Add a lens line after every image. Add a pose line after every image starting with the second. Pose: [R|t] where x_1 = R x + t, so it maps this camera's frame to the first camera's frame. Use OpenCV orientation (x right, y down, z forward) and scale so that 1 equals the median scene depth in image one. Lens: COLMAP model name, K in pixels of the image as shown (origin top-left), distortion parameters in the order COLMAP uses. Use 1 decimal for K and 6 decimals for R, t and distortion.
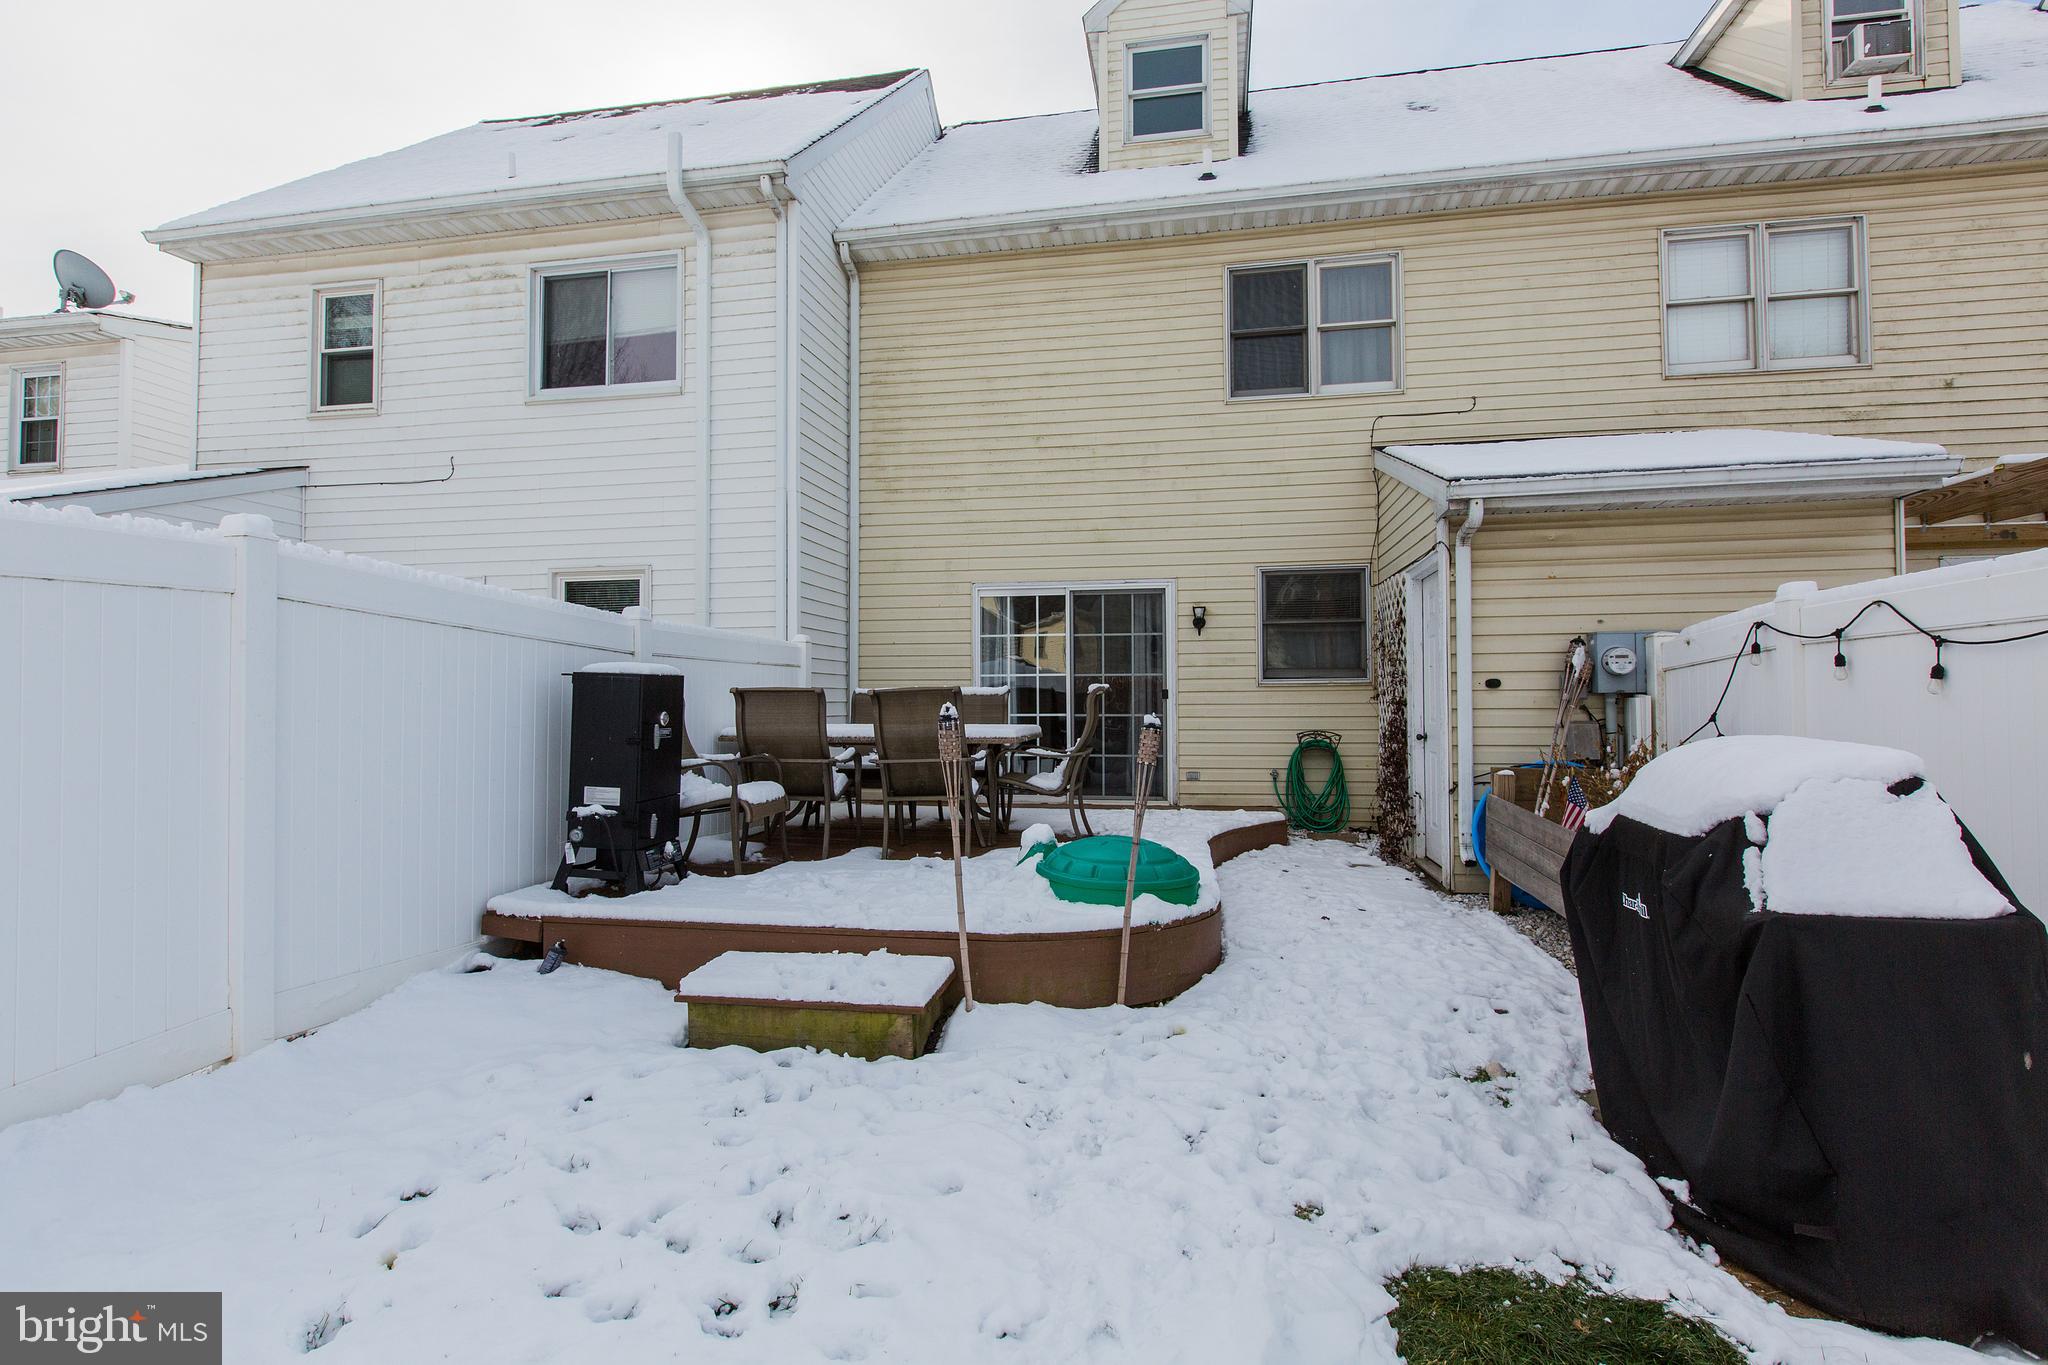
lens RADIAL K [[983.3, 0, 1025.9], [0, 983.3, 676.6], [0, 0, 1]] dist [0.001745, -0.002050]
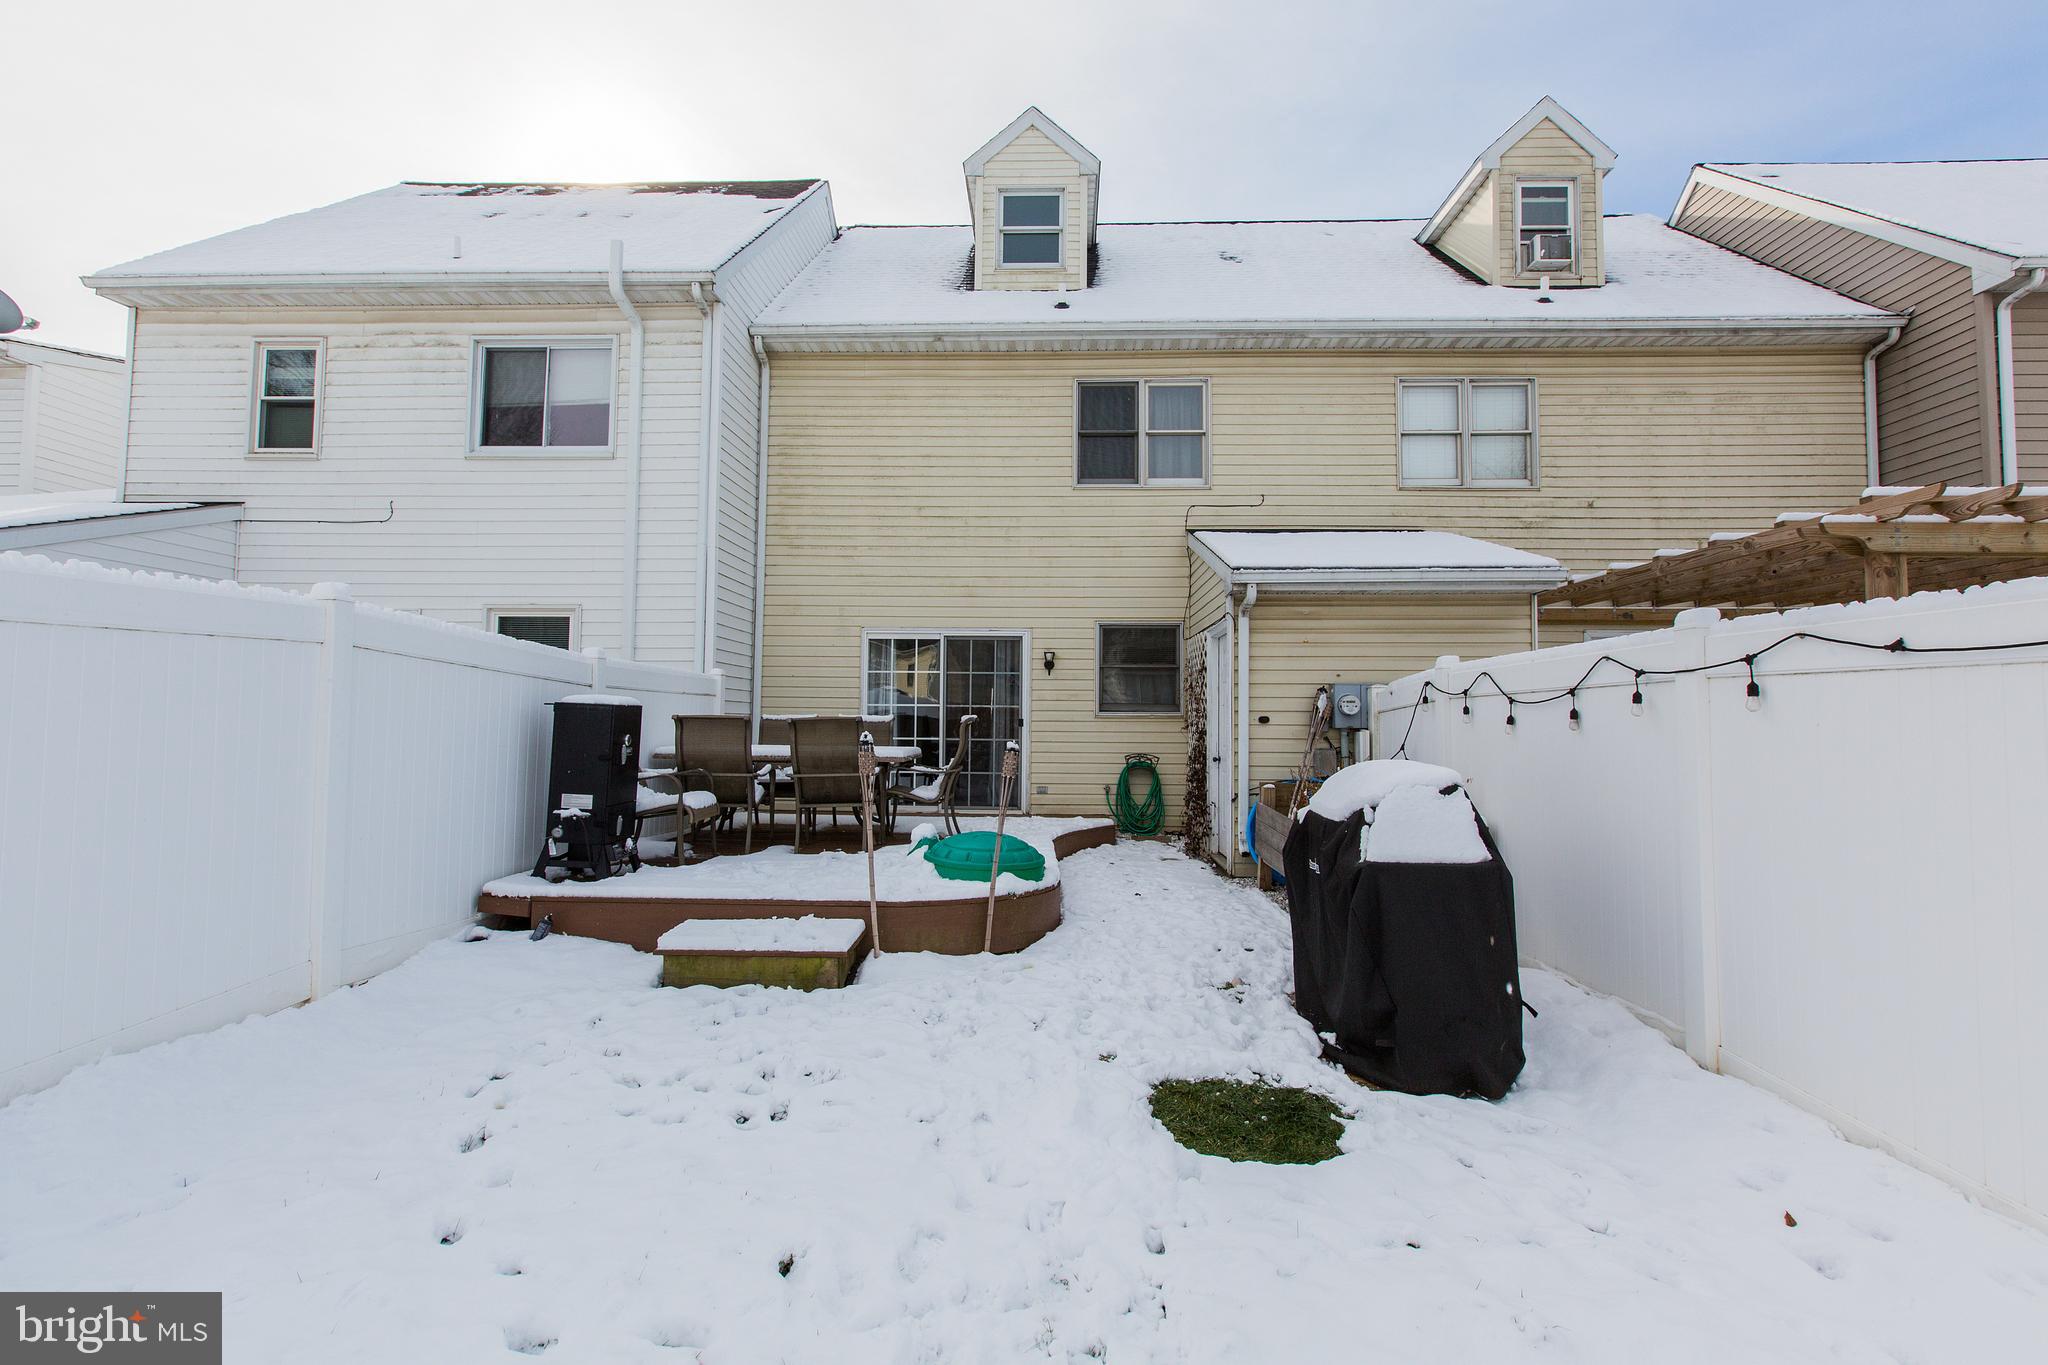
lens RADIAL K [[936.5, 0, 1028.9], [0, 936.5, 678.5], [0, 0, 1]] dist [0.004017, 0.001370]
pose [[0.988439, 0.020555, 0.150222, -0.026824], [-0.017152, 0.999567, -0.023912, -0.010215], [-0.150648, 0.021059, 0.988363, -0.167382]]
